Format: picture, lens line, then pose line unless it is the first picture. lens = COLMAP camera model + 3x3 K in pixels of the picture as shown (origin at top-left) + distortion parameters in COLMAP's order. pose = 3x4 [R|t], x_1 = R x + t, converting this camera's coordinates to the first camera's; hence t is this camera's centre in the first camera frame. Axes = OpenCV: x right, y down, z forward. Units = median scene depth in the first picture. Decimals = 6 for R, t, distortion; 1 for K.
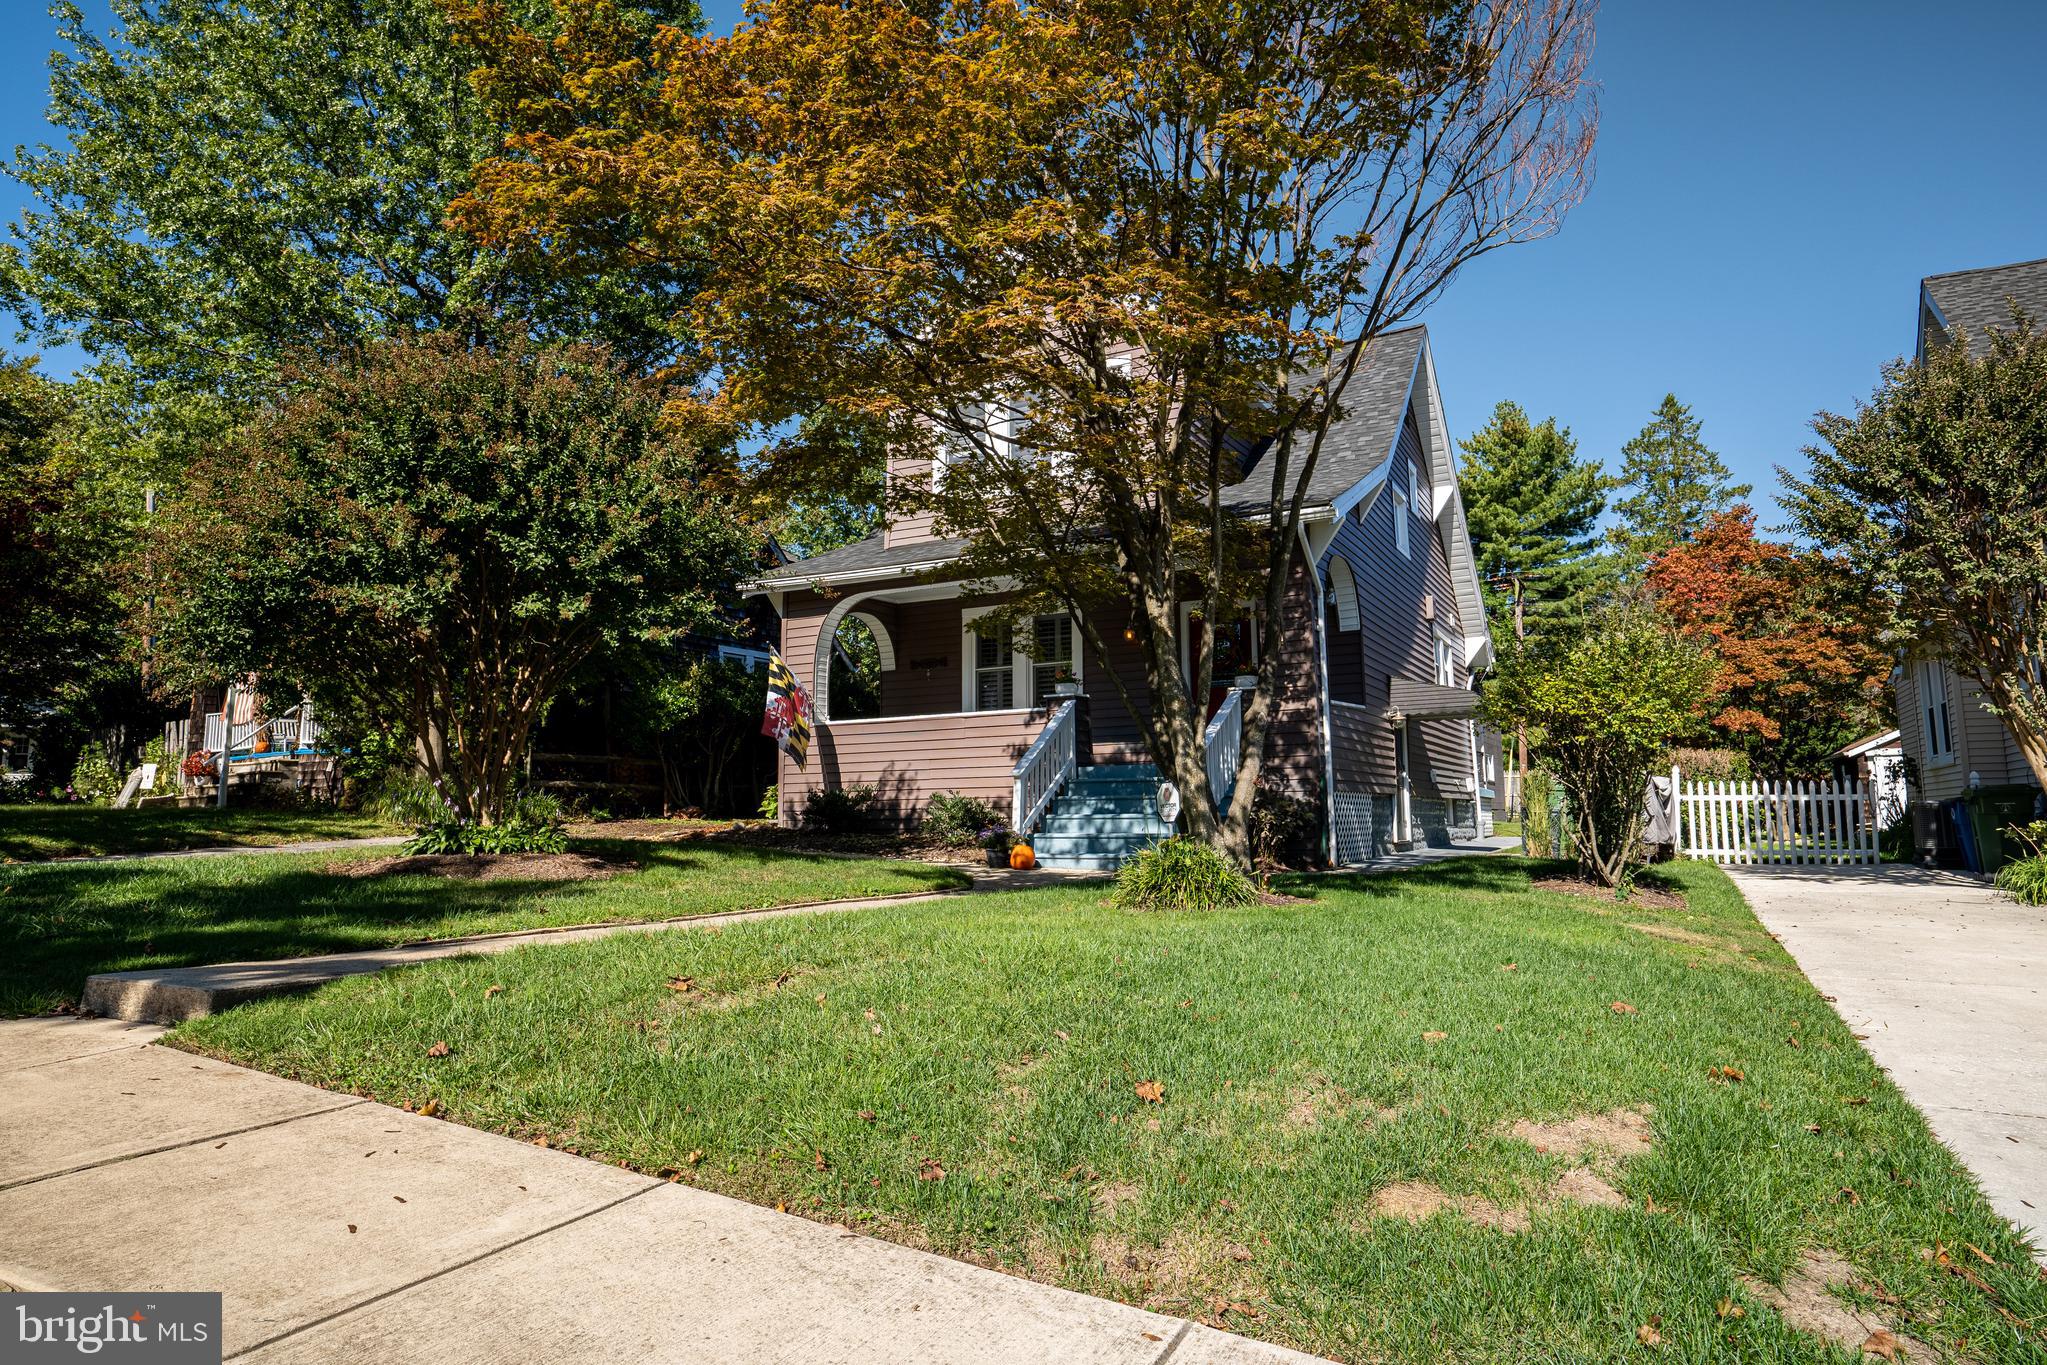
lens RADIAL K [[1173.9, 0, 1023.5], [0, 1173.9, 682.5], [0, 0, 1]] dist [-0.058470, 0.042240]
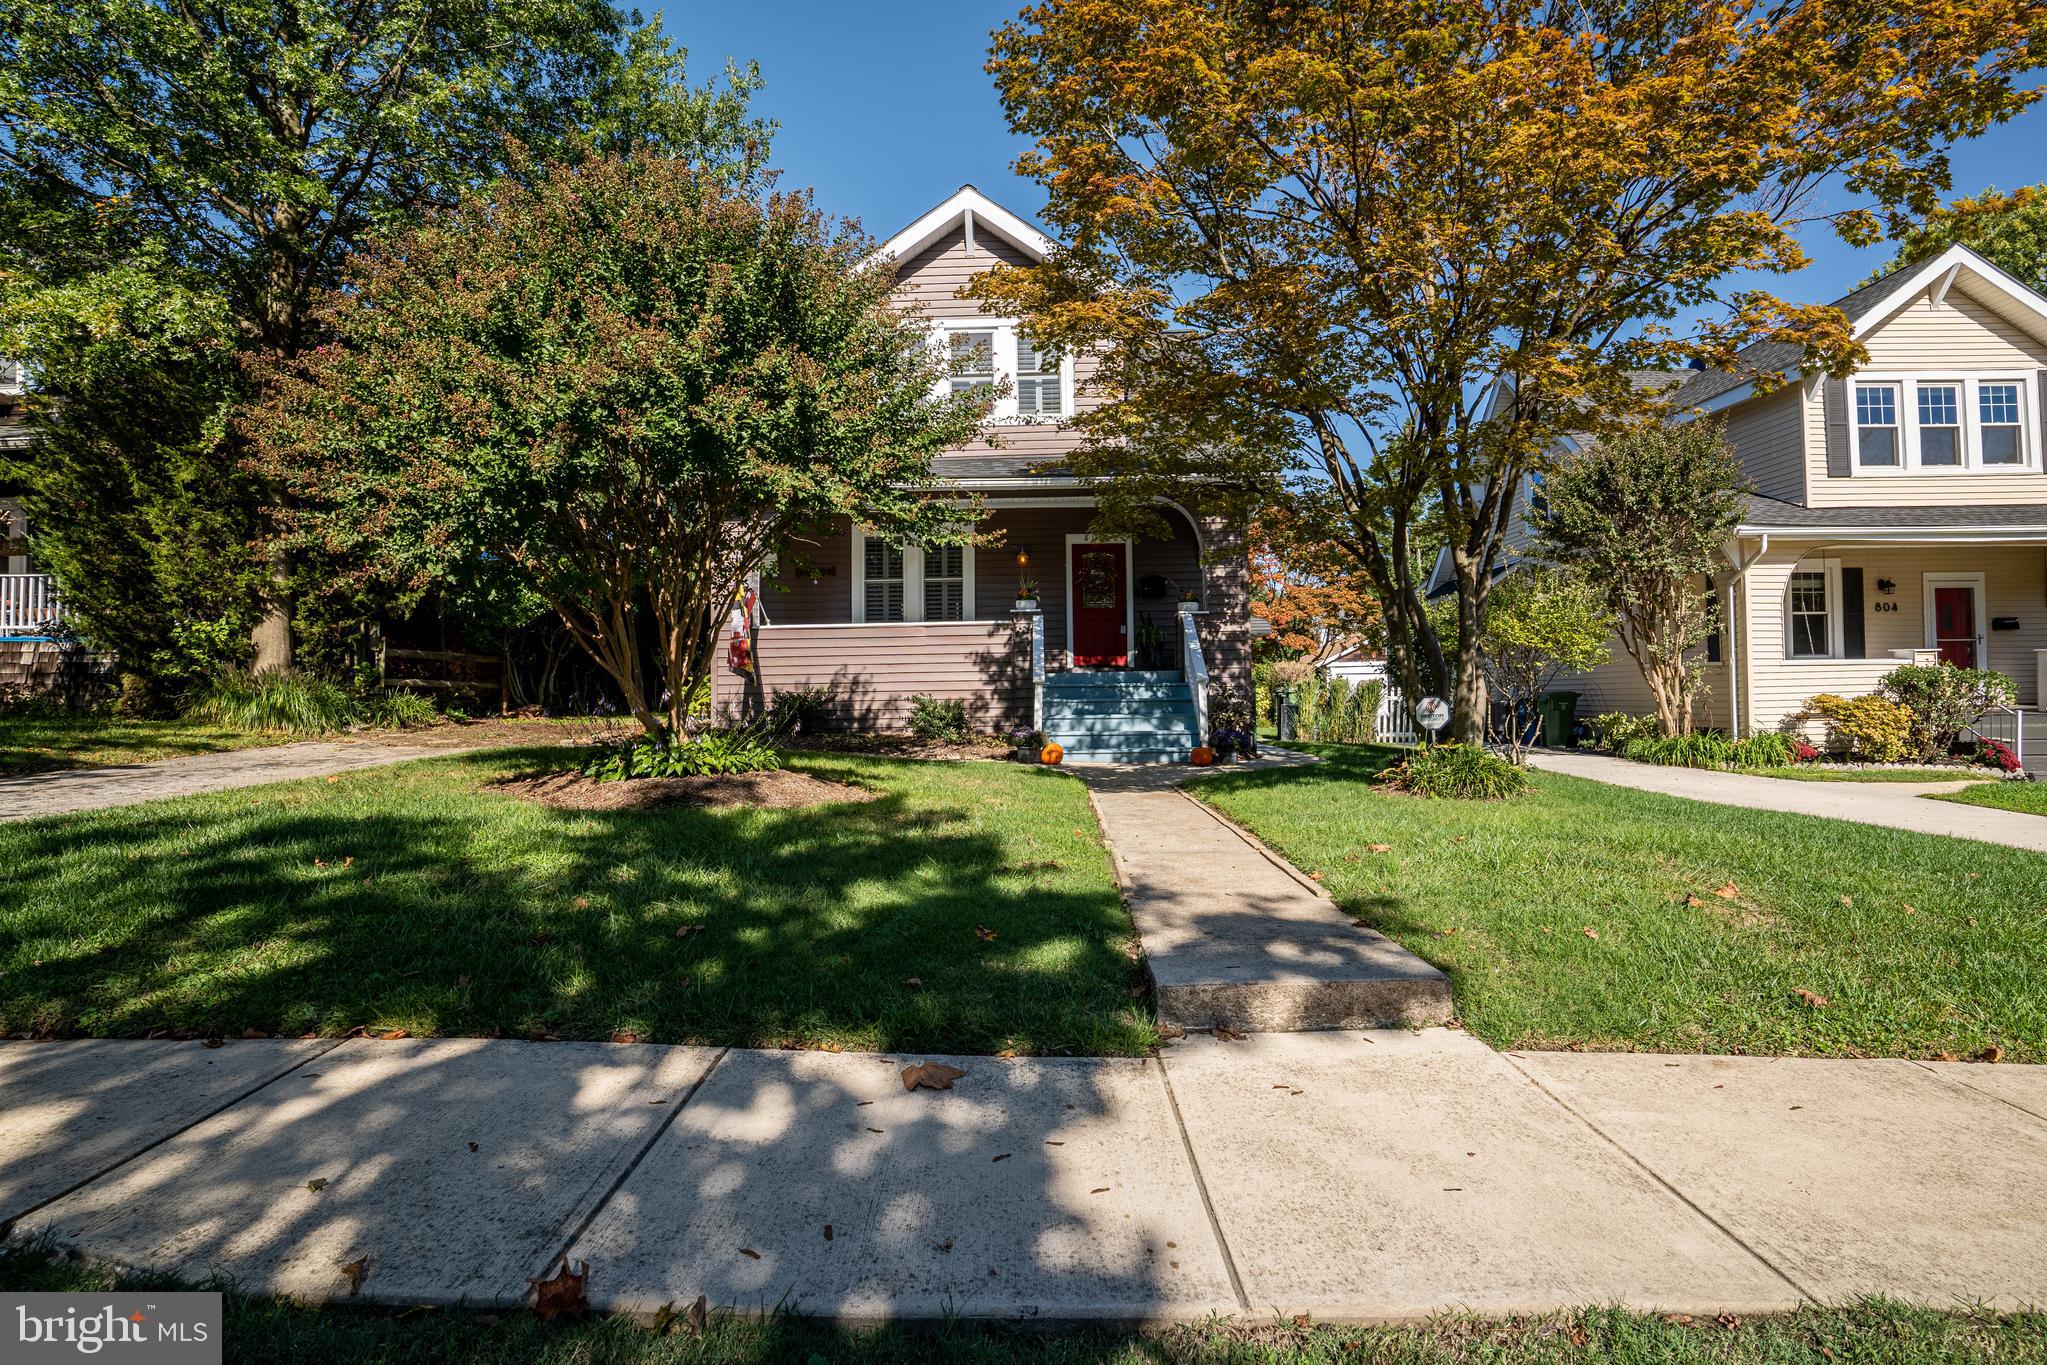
lens RADIAL K [[924.4, 0, 1023.5], [0, 924.4, 682.5], [0, 0, 1]] dist [-0.059165, -0.000262]
pose [[0.886244, 0.004651, 0.463196, -0.360419], [-0.049177, 0.995243, 0.084099, 0.004835], [-0.460602, -0.097311, 0.882257, 0.187892]]
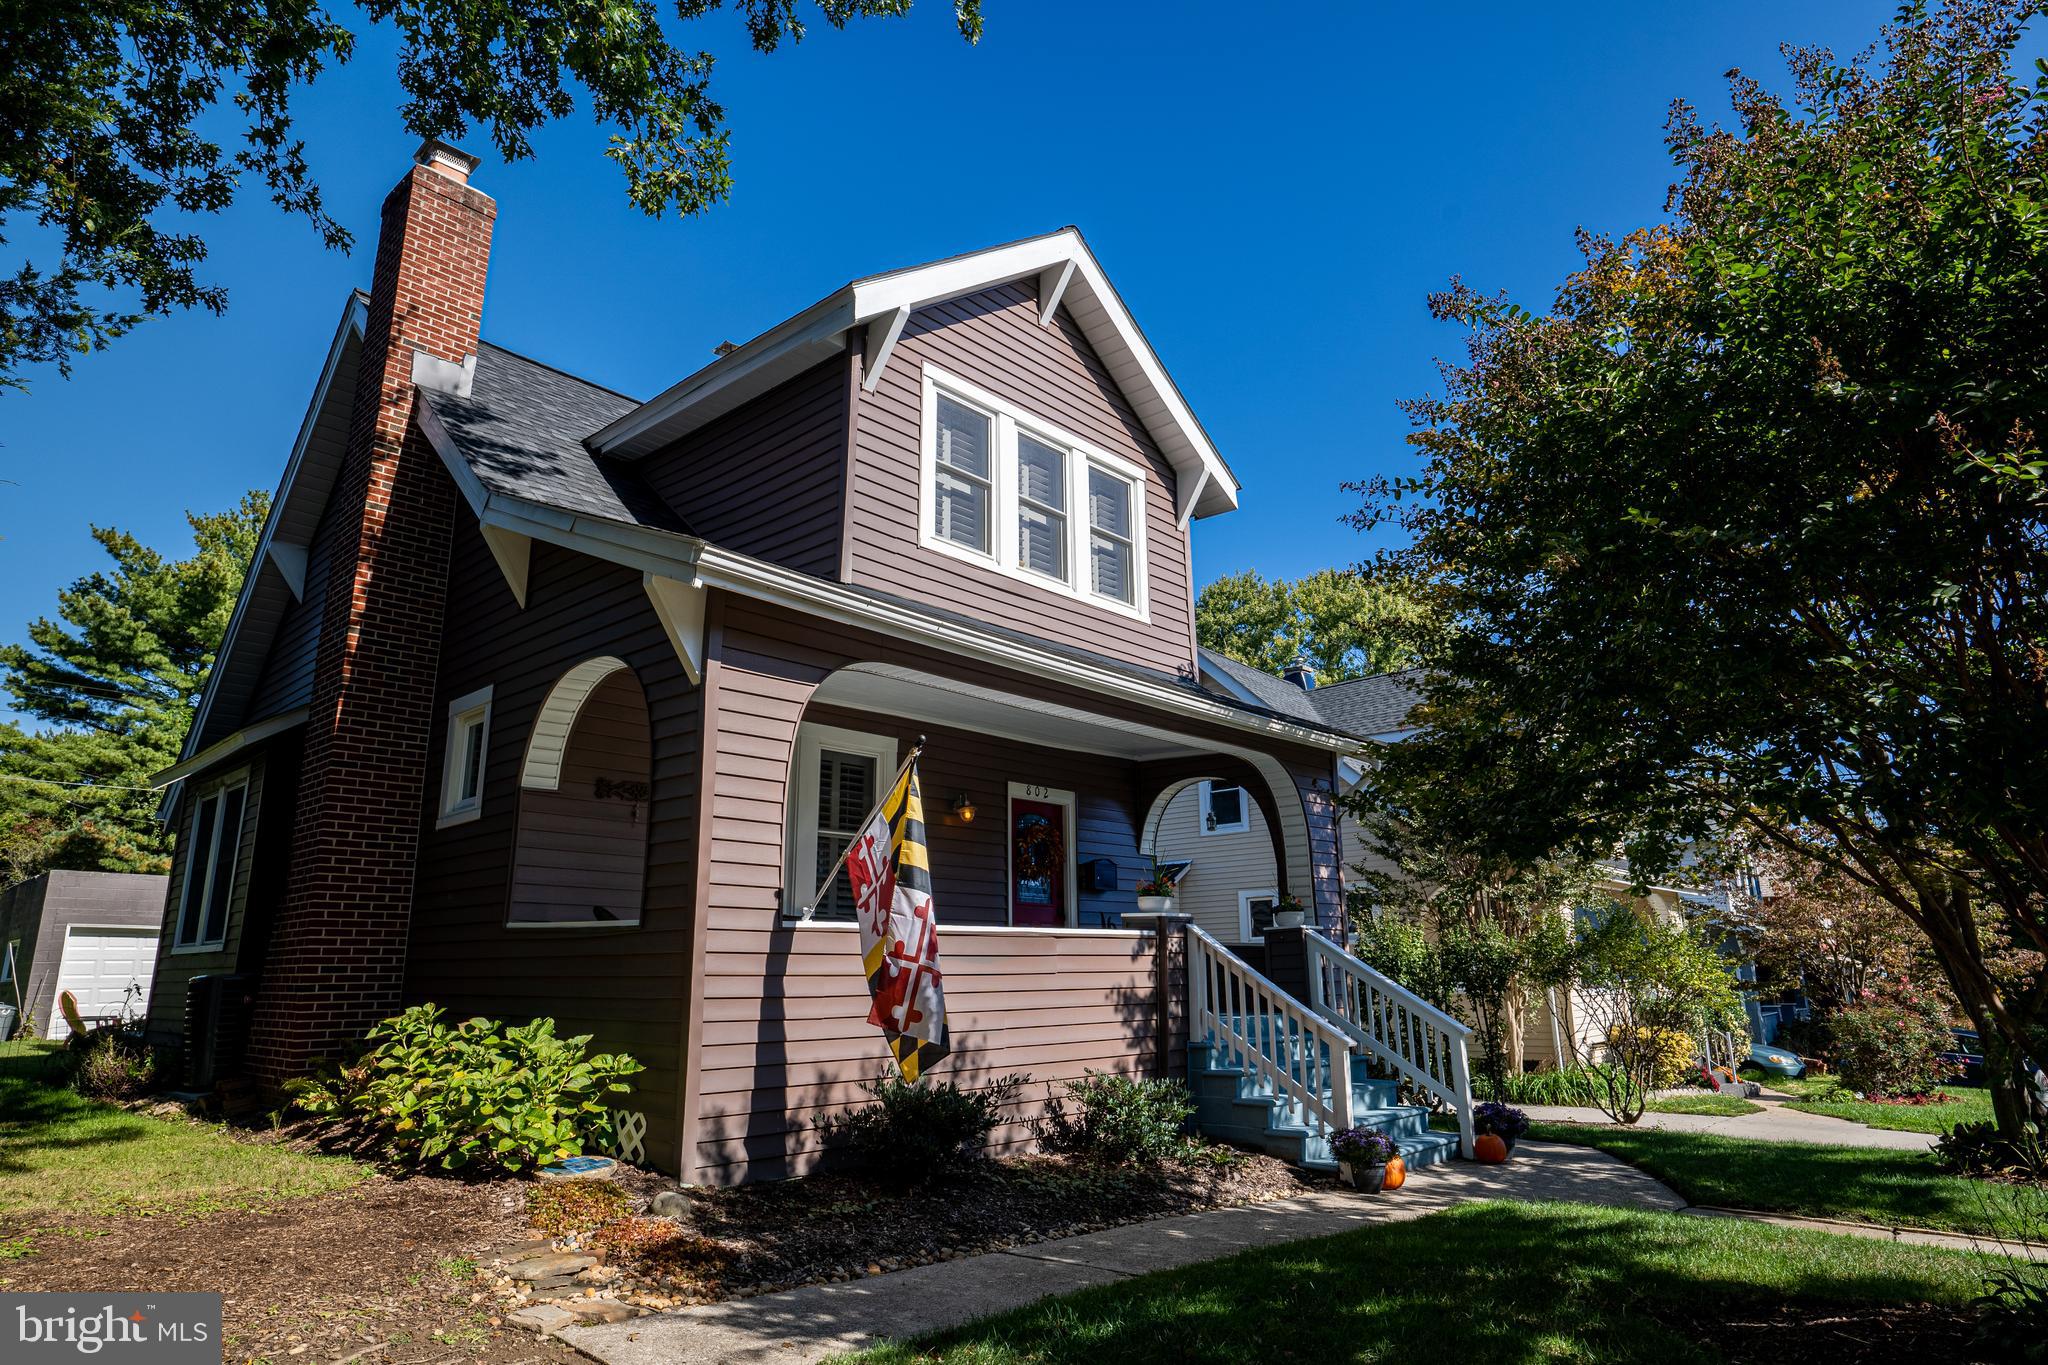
lens RADIAL K [[1174.5, 0, 1024.0], [0, 1174.5, 682.5], [0, 0, 1]] dist [-0.058470, 0.042240]
pose [[0.236771, 0.242735, 0.940755, -0.617033], [-0.103886, 0.969061, -0.223892, 0.038528], [-0.965995, -0.044720, 0.254663, 0.856284]]
